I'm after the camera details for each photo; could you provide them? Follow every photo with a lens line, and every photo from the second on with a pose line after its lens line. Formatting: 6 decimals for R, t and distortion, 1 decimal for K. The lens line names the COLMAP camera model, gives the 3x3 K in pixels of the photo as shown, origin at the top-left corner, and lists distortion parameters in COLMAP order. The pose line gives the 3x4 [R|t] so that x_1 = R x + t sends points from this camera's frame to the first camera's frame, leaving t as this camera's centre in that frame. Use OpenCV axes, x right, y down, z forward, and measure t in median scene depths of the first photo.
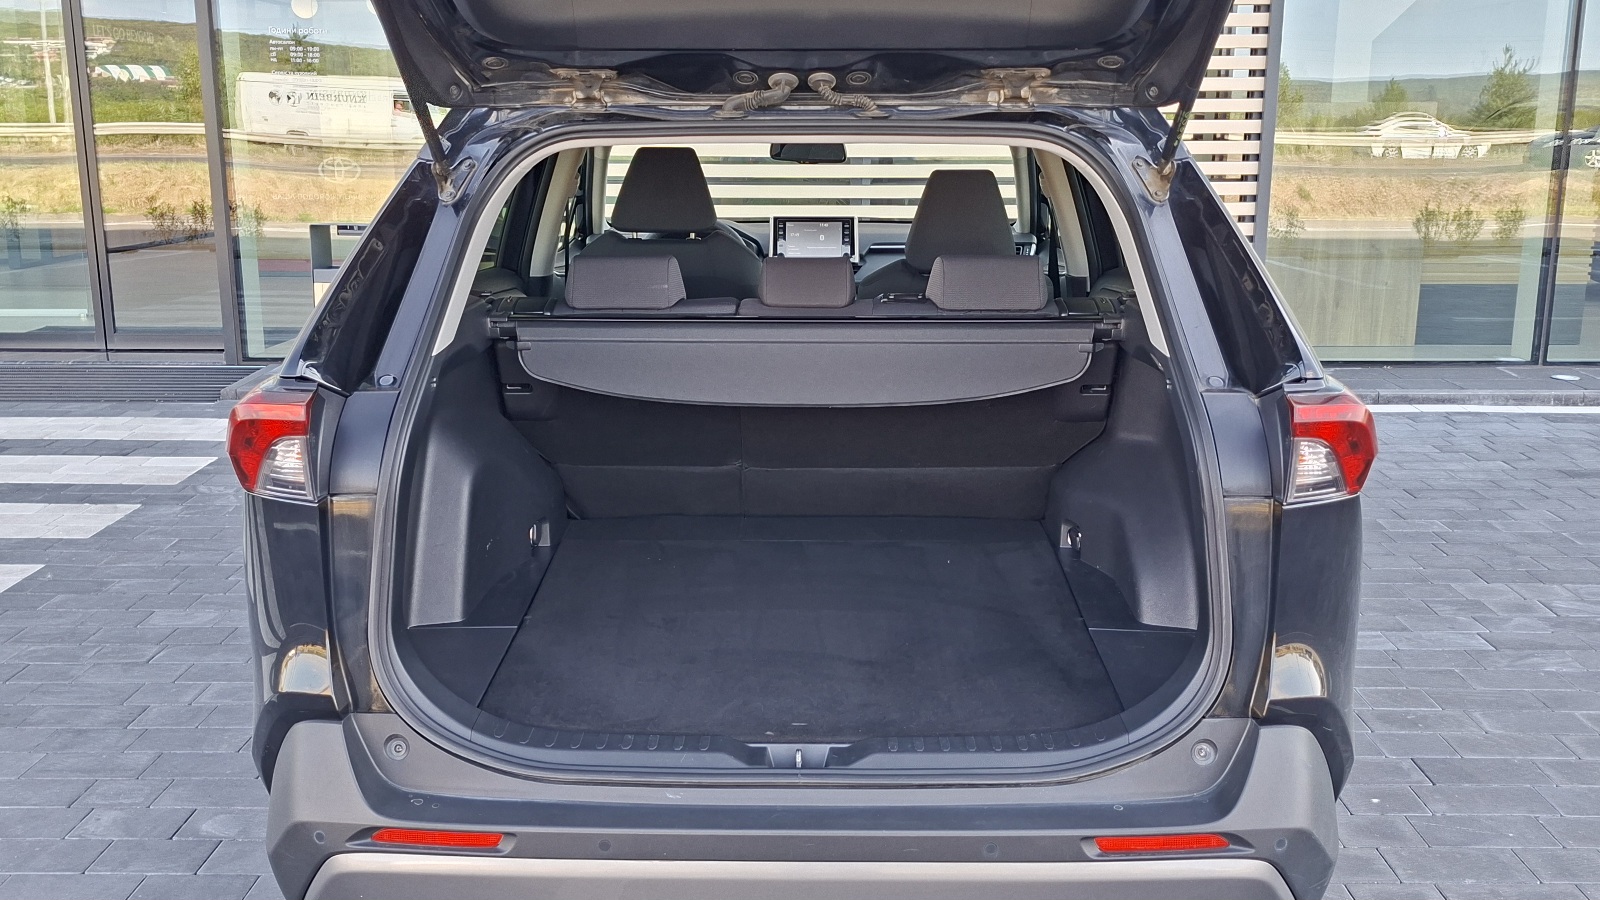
lens RADIAL K [[1419.4, 0, 802.6], [0, 1419.4, 421.5], [0, 0, 1]] dist [0.104810, -0.120338]
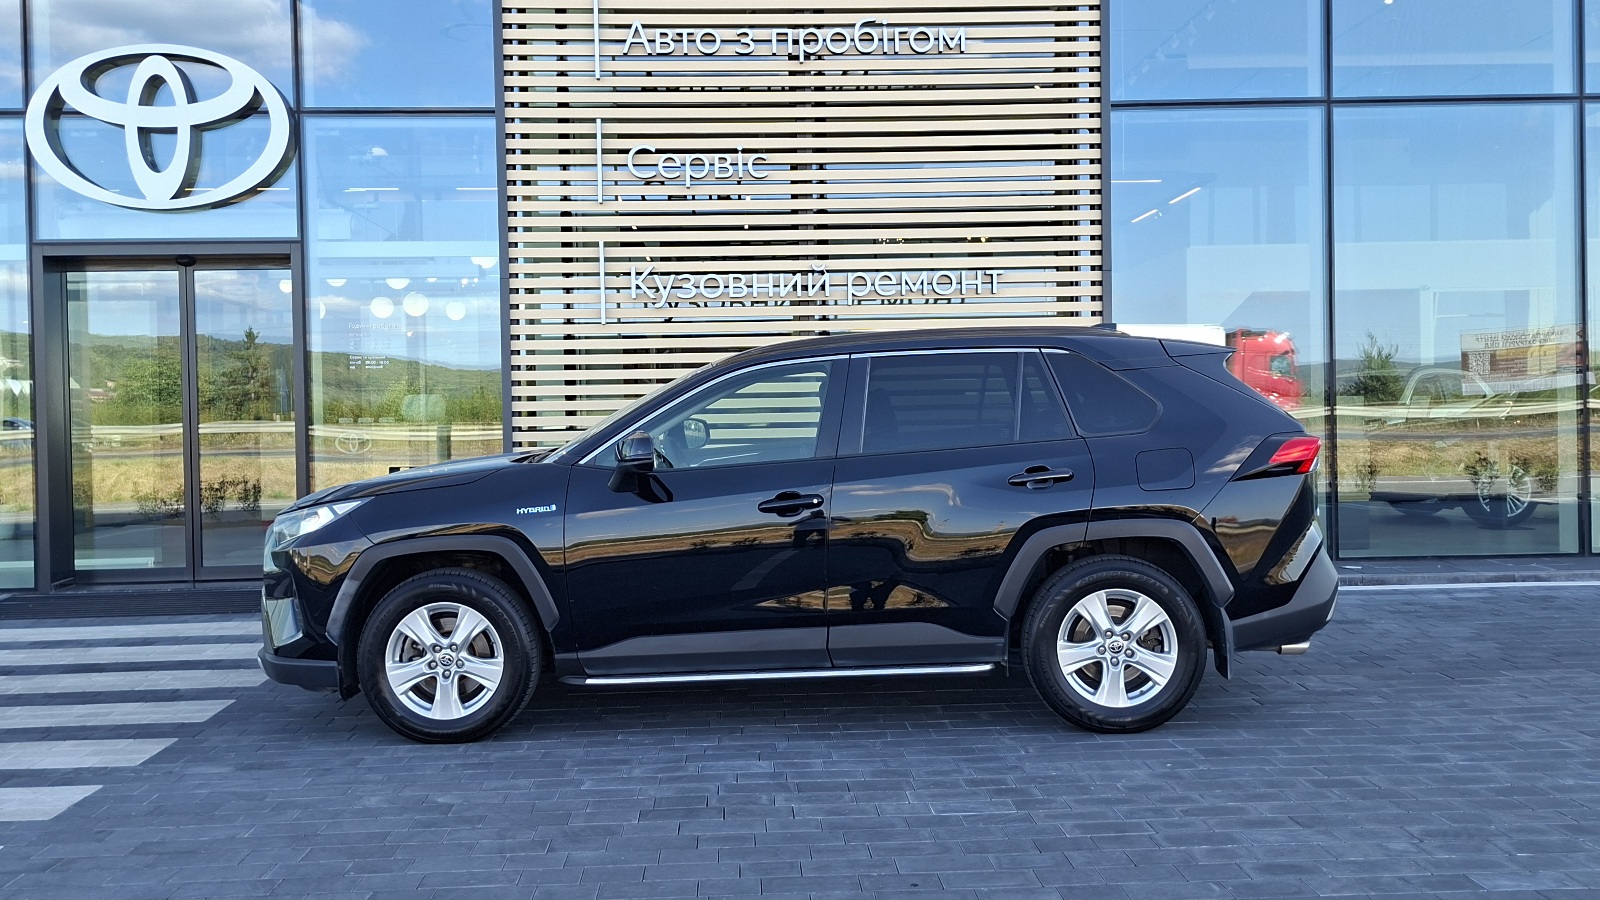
lens RADIAL K [[1399.3, 0, 791.7], [0, 1399.3, 401.0], [0, 0, 1]] dist [0.103563, -0.118147]
pose [[0.998403, -0.018844, 0.053254, -0.048916], [0.029792, 0.976604, -0.212972, 0.093313], [-0.047995, 0.214218, 0.975606, -0.297758]]
